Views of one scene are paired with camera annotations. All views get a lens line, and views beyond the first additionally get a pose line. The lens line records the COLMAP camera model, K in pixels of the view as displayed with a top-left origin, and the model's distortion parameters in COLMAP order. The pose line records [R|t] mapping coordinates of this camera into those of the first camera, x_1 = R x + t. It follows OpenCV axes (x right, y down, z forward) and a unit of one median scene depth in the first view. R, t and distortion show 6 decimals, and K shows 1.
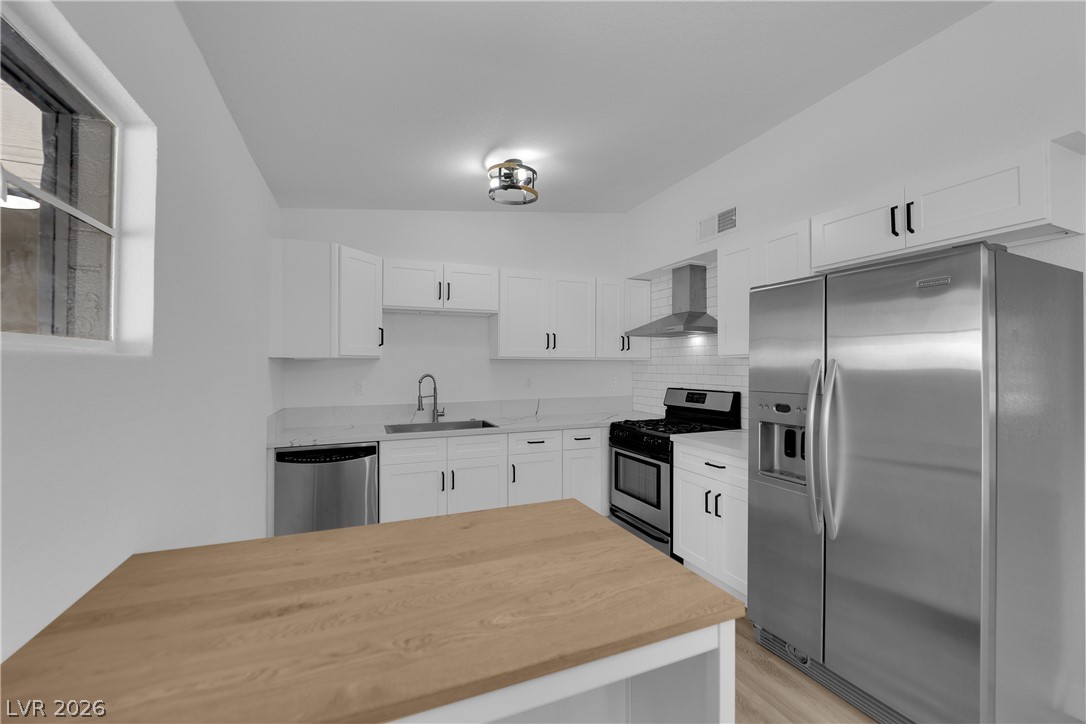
lens RADIAL K [[437.2, 0, 543.0], [0, 437.2, 362.0], [0, 0, 1]] dist [-0.007054, -0.004949]
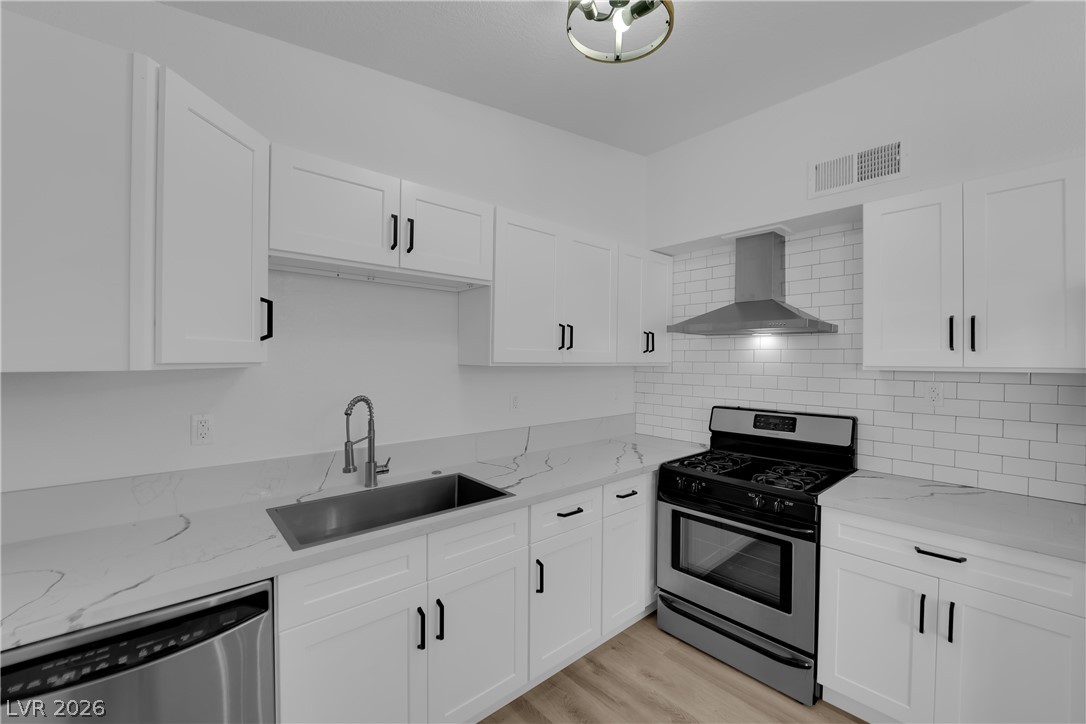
lens RADIAL K [[437.2, 0, 543.0], [0, 437.2, 362.0], [0, 0, 1]] dist [-0.007054, -0.004949]
pose [[0.946101, 0.005817, 0.323820, -0.237853], [-0.010414, 0.999868, 0.012466, -0.021889], [-0.323705, -0.015166, 0.946037, 0.471958]]
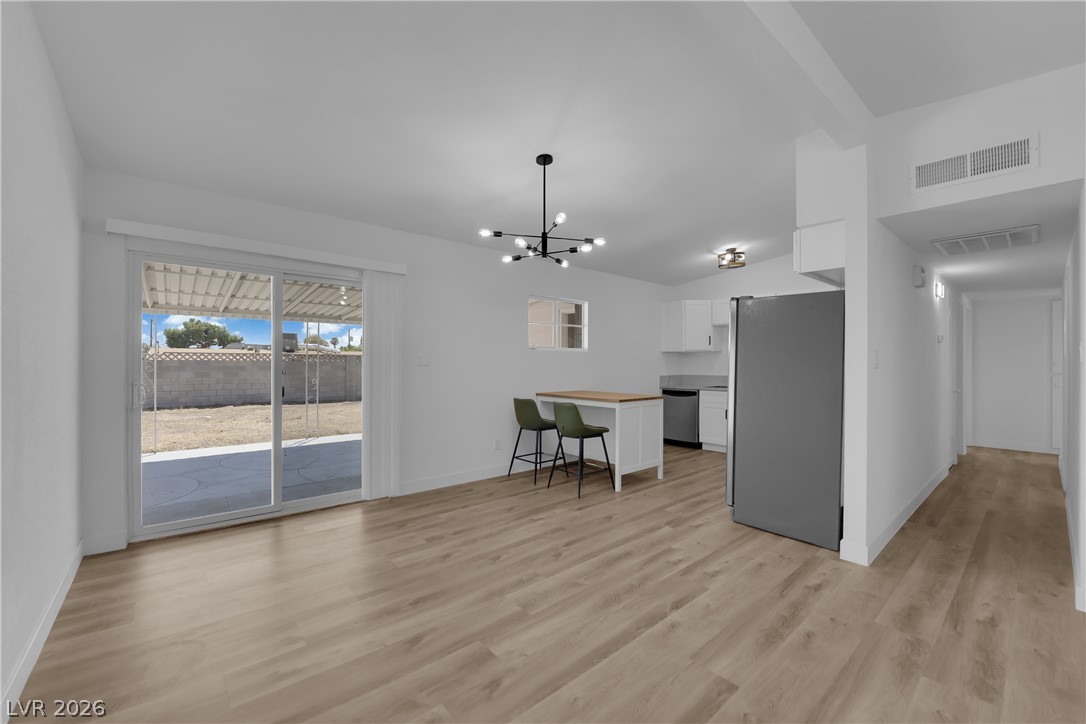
lens RADIAL K [[437.2, 0, 543.0], [0, 437.2, 362.0], [0, 0, 1]] dist [-0.007054, -0.004949]
pose [[0.309535, -0.000487, -0.950888, 1.236762], [0.007257, 0.999972, 0.001850, 0.031187], [0.950860, -0.007473, 0.309530, -0.330788]]
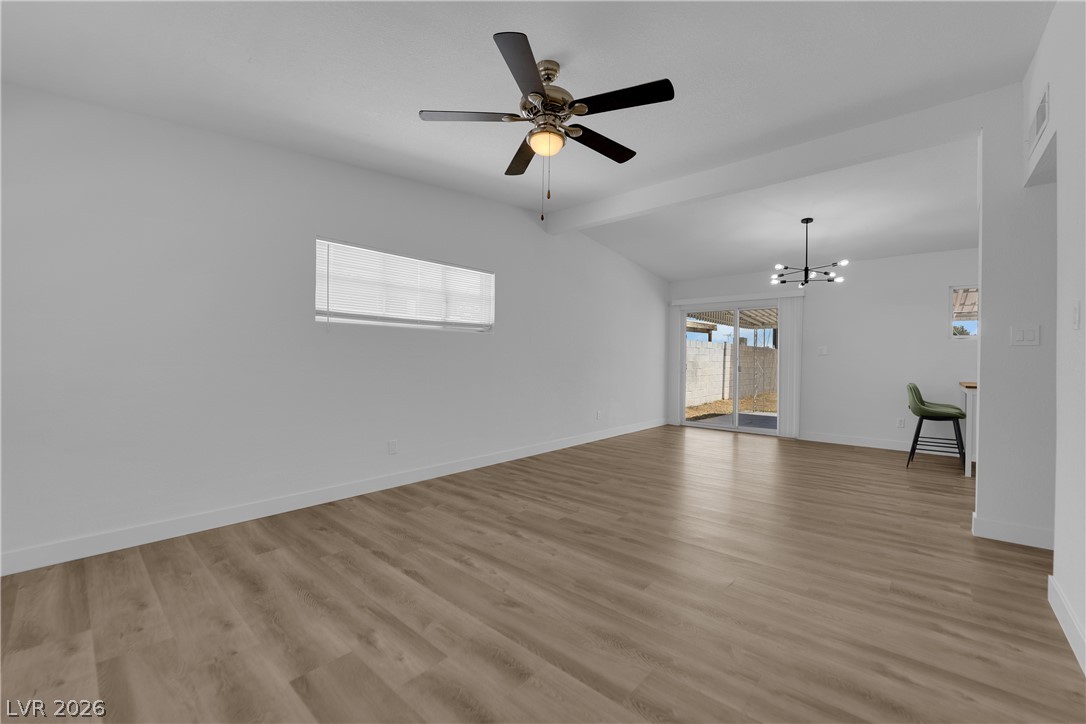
lens RADIAL K [[437.2, 0, 543.0], [0, 437.2, 362.0], [0, 0, 1]] dist [-0.007054, -0.004949]
pose [[-0.901275, -0.007965, -0.433174, 1.764123], [-0.005549, 0.999961, -0.006842, 0.088924], [0.433211, -0.003763, -0.901285, 0.856302]]
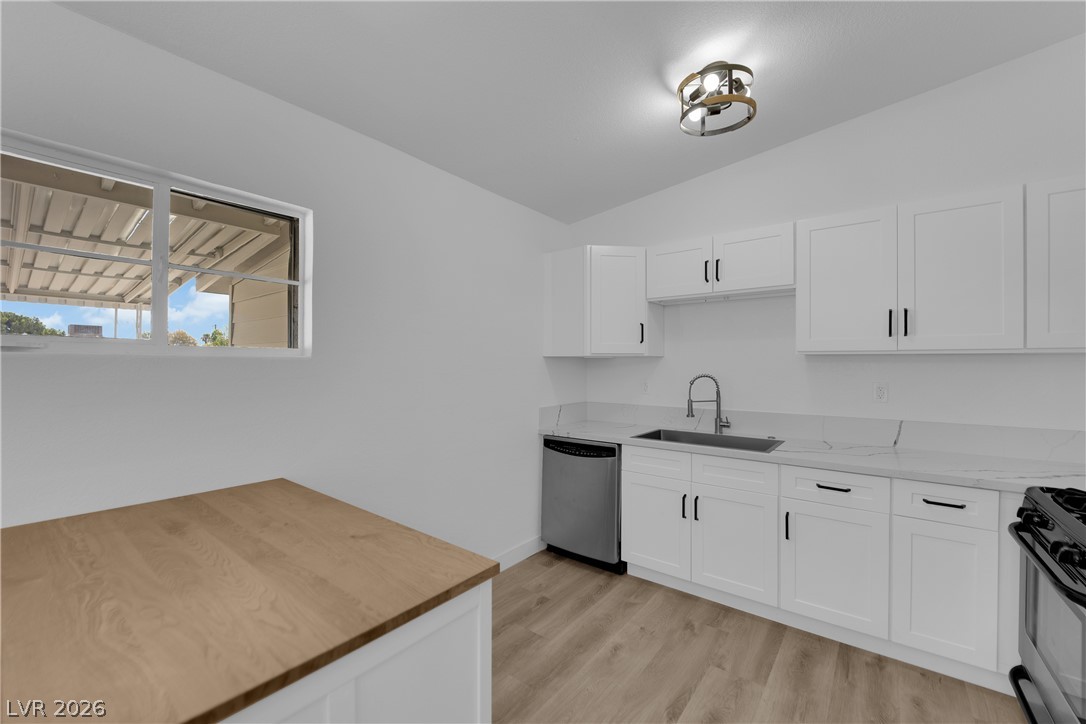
lens RADIAL K [[437.2, 0, 543.0], [0, 437.2, 362.0], [0, 0, 1]] dist [-0.007054, -0.004949]
pose [[0.490252, -0.001476, -0.871579, 0.321643], [0.005275, 0.999985, 0.001273, 0.001989], [0.871565, -0.005222, 0.490253, 0.343264]]
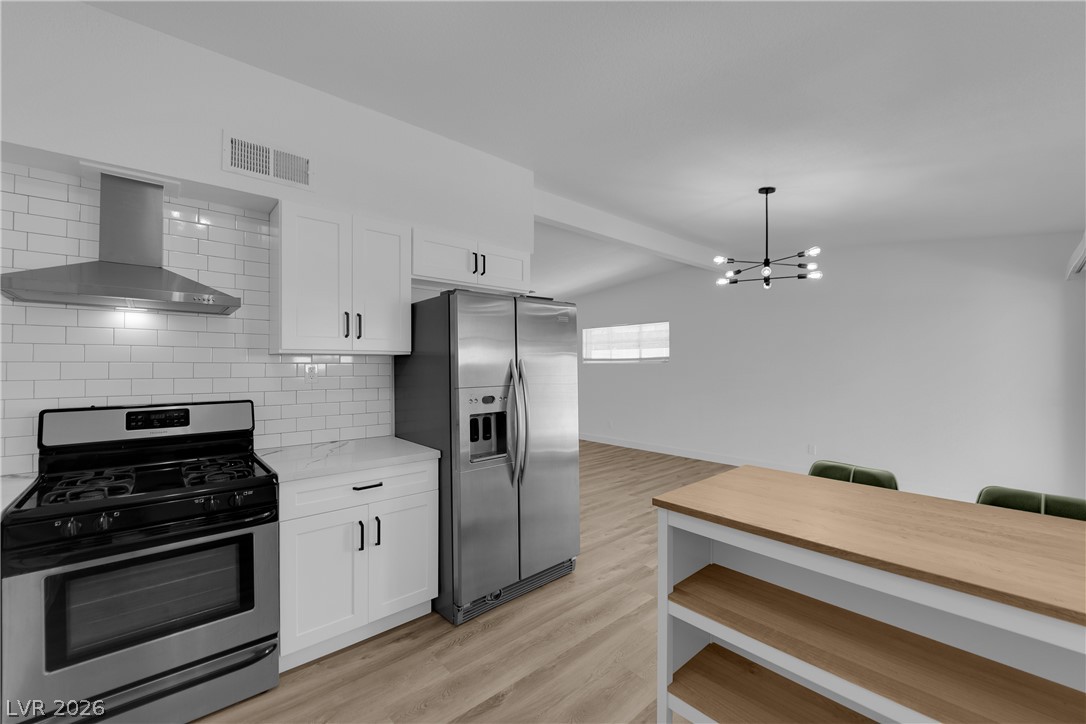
lens RADIAL K [[437.2, 0, 543.0], [0, 437.2, 362.0], [0, 0, 1]] dist [-0.007054, -0.004949]
pose [[-0.325839, 0.003668, 0.945418, -0.366502], [-0.009698, 0.999927, -0.007221, 0.006022], [-0.945375, -0.011522, -0.325780, 0.730404]]
